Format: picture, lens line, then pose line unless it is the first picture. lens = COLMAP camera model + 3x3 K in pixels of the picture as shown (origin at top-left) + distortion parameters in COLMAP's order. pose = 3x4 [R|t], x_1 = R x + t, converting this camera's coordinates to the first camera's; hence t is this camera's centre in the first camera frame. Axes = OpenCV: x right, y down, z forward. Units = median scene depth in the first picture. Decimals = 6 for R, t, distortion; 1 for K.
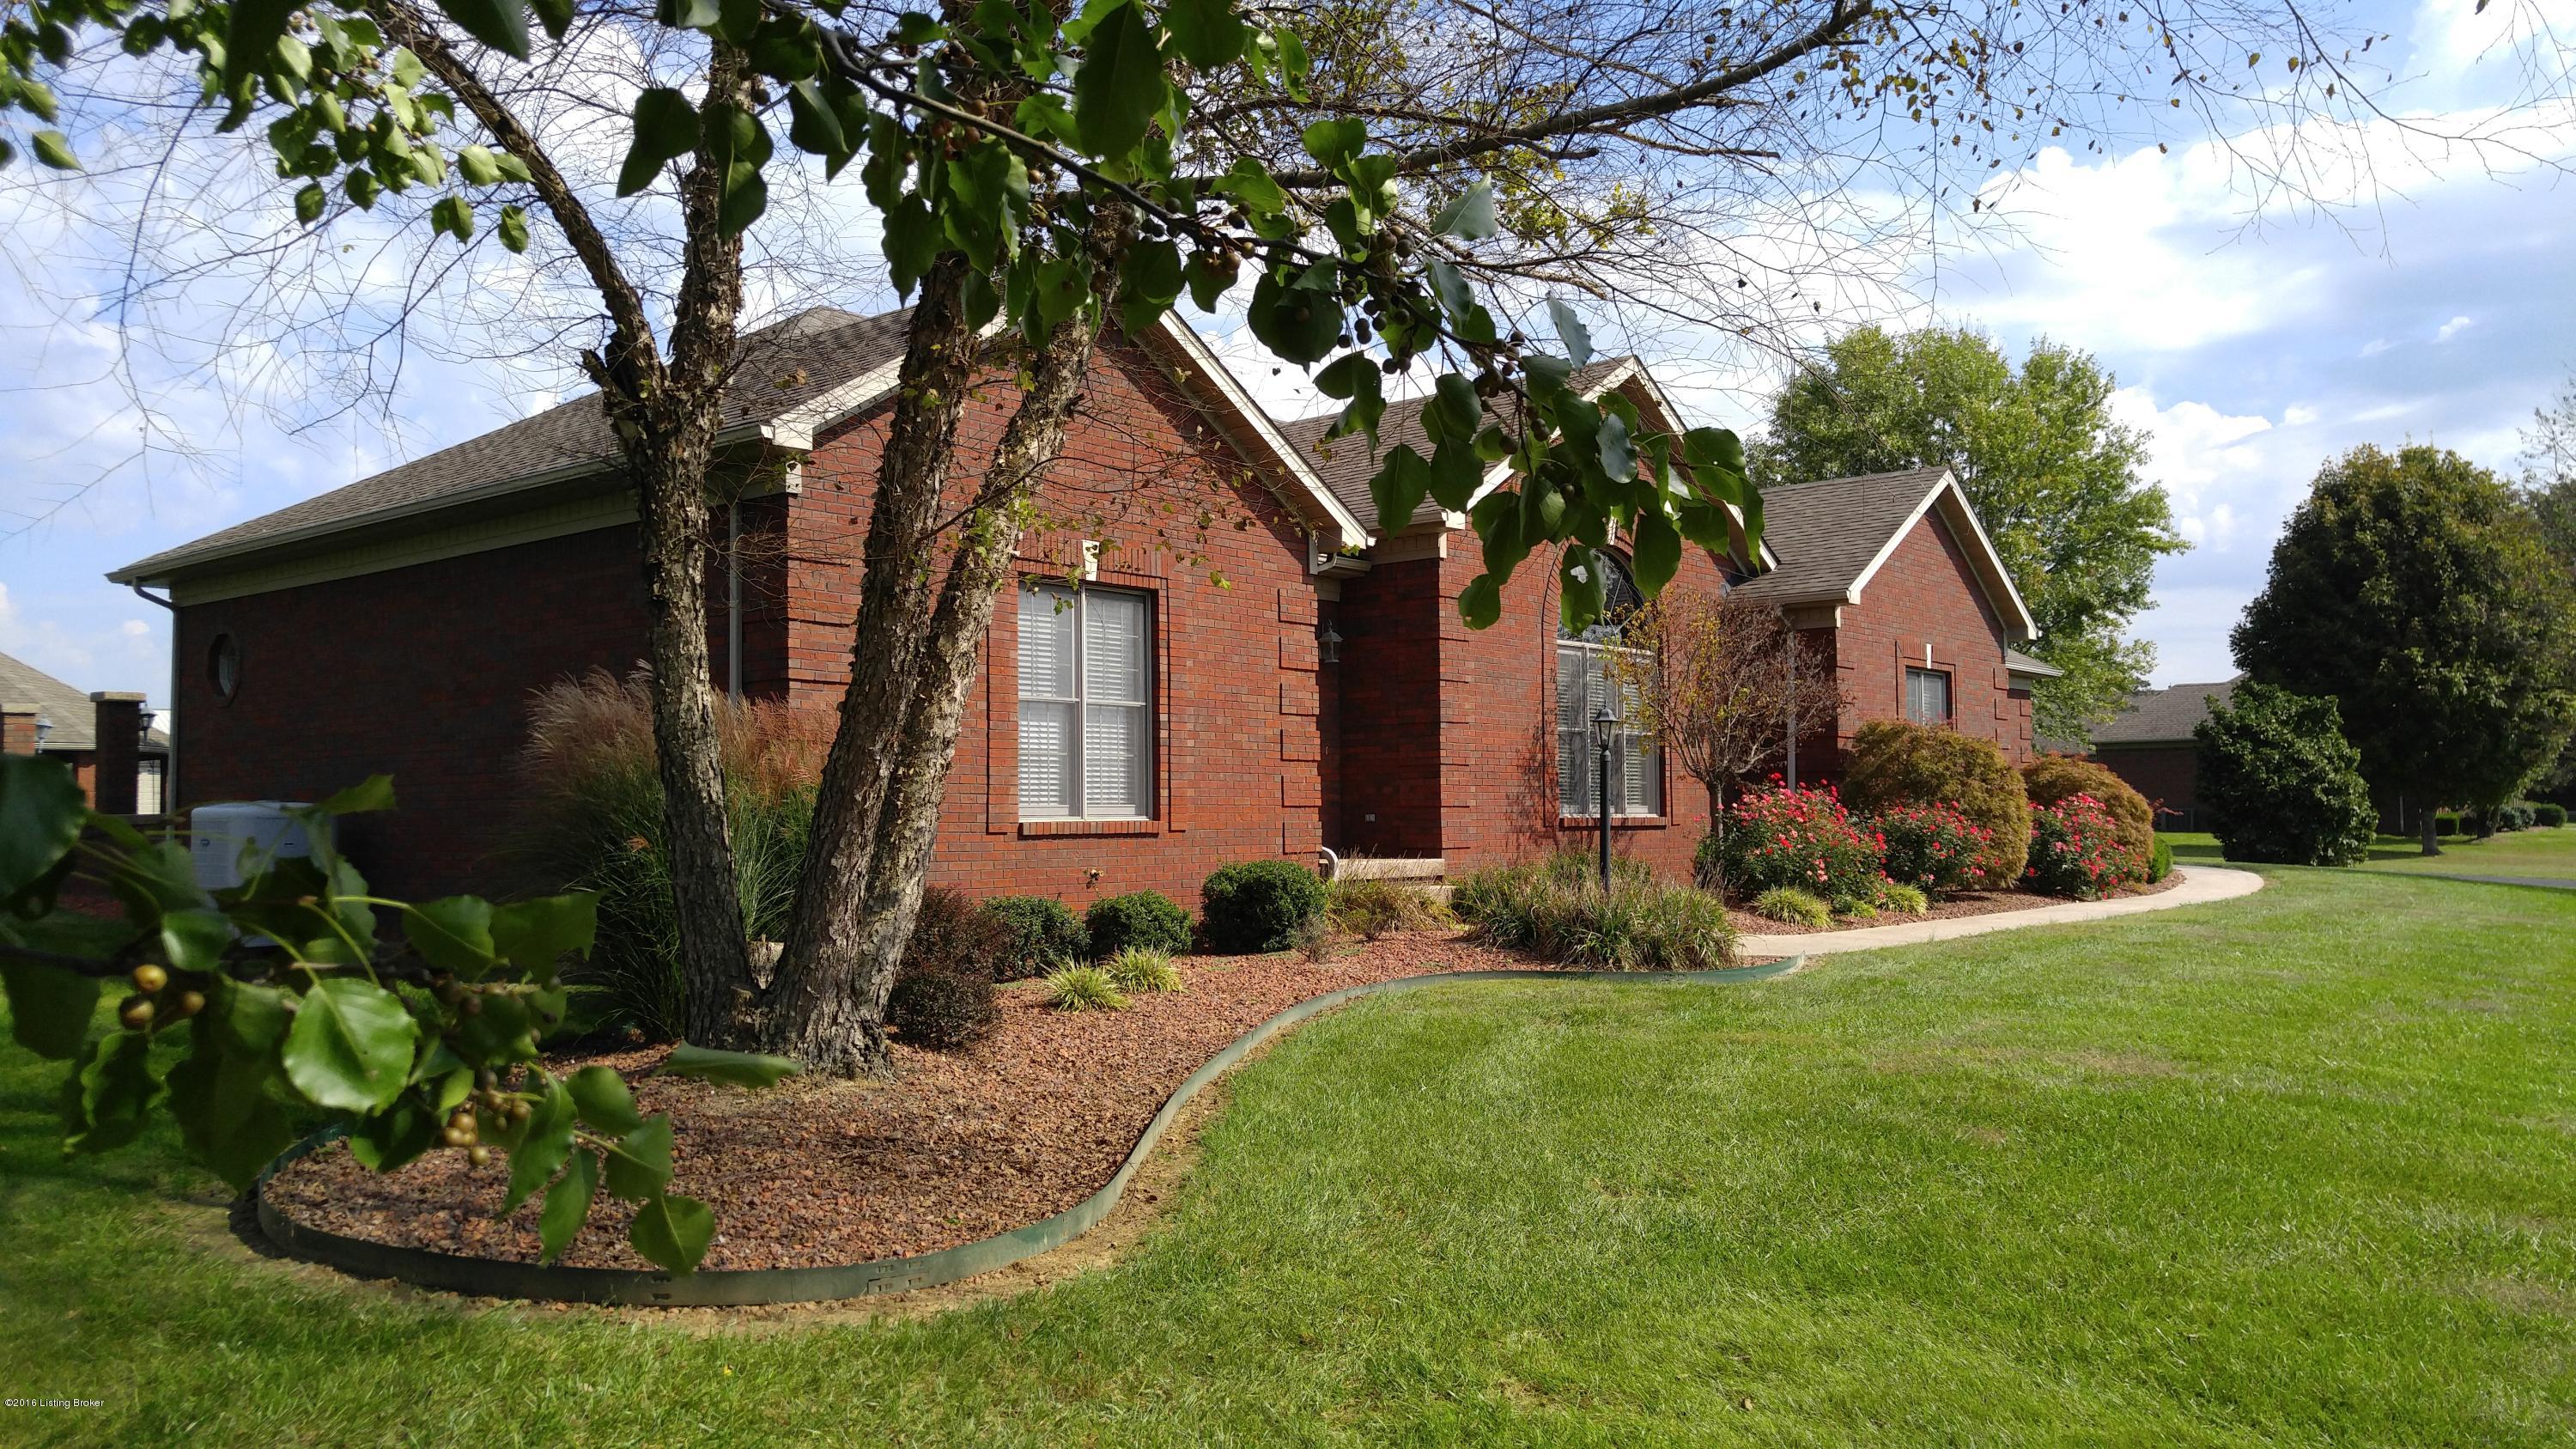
lens RADIAL K [[1943.2, 0, 1272.4], [0, 1943.2, 728.2], [0, 0, 1]] dist [0.006065, -0.001889]
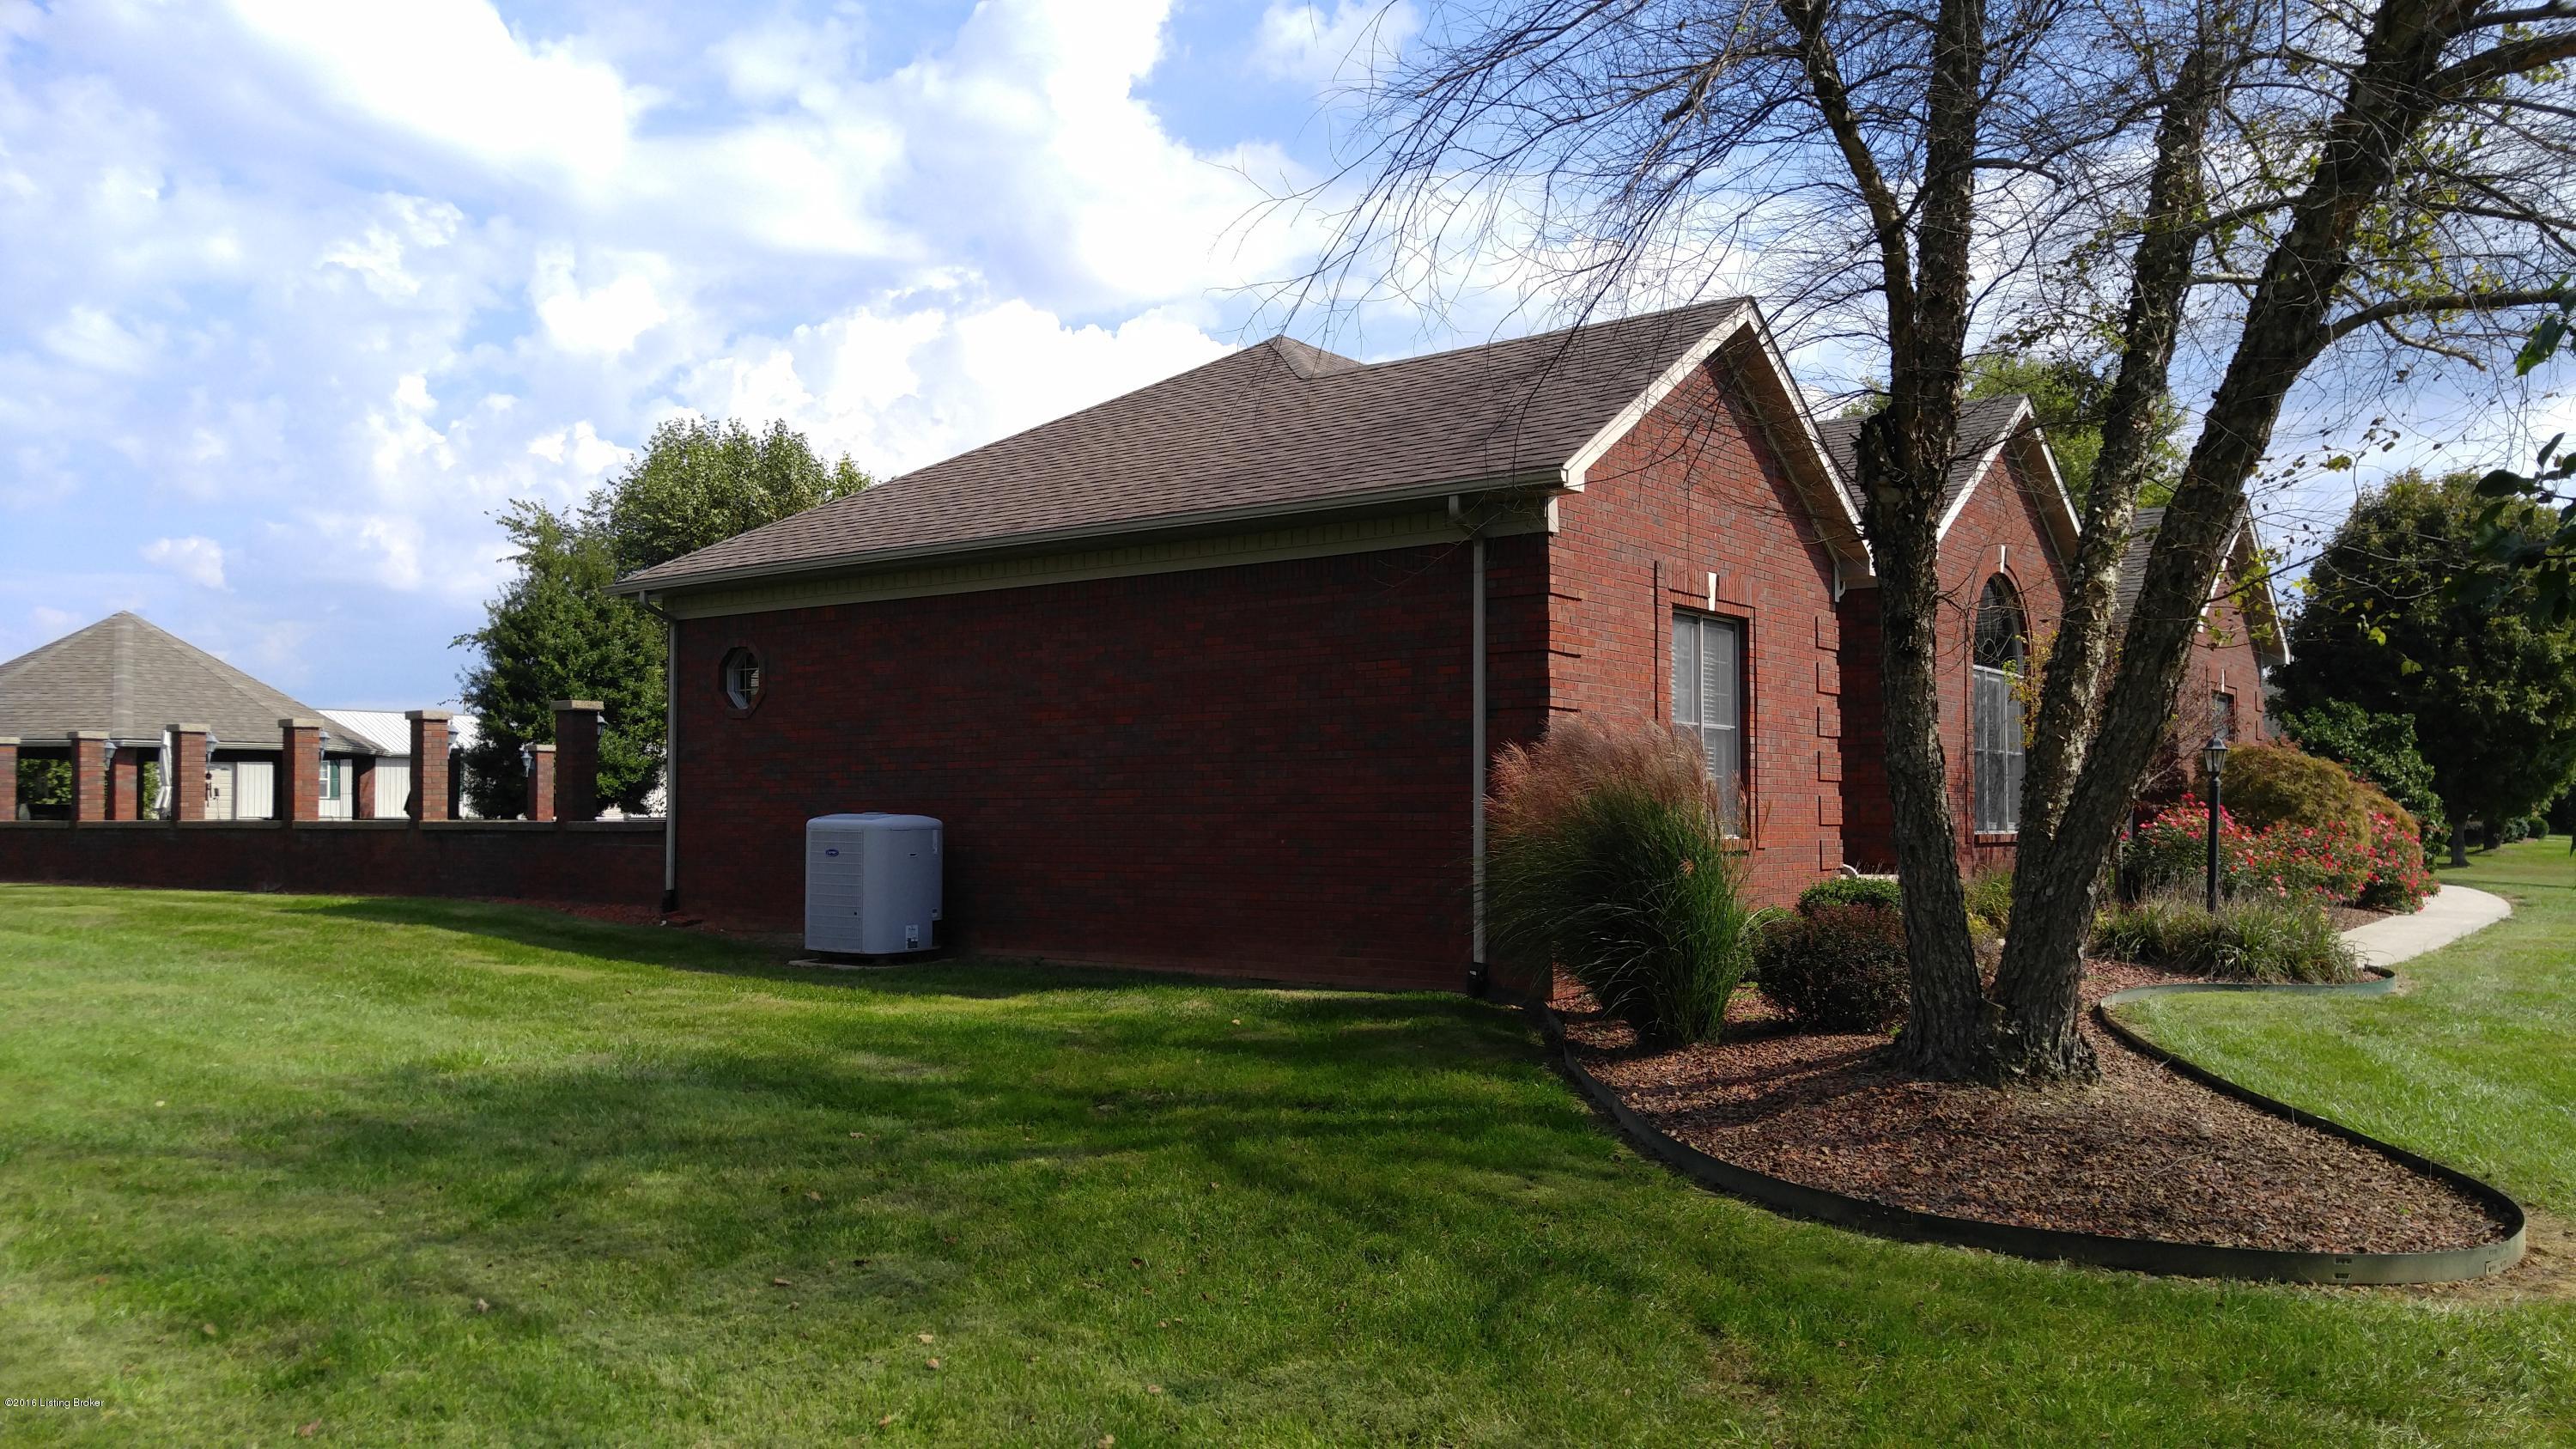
lens RADIAL K [[1943.2, 0, 1272.4], [0, 1943.2, 728.2], [0, 0, 1]] dist [0.006065, -0.001889]
pose [[0.999269, 0.008769, 0.037202, -0.250437], [-0.008741, 0.999961, -0.000915, -0.006354], [-0.037209, 0.000589, 0.999307, -0.032716]]
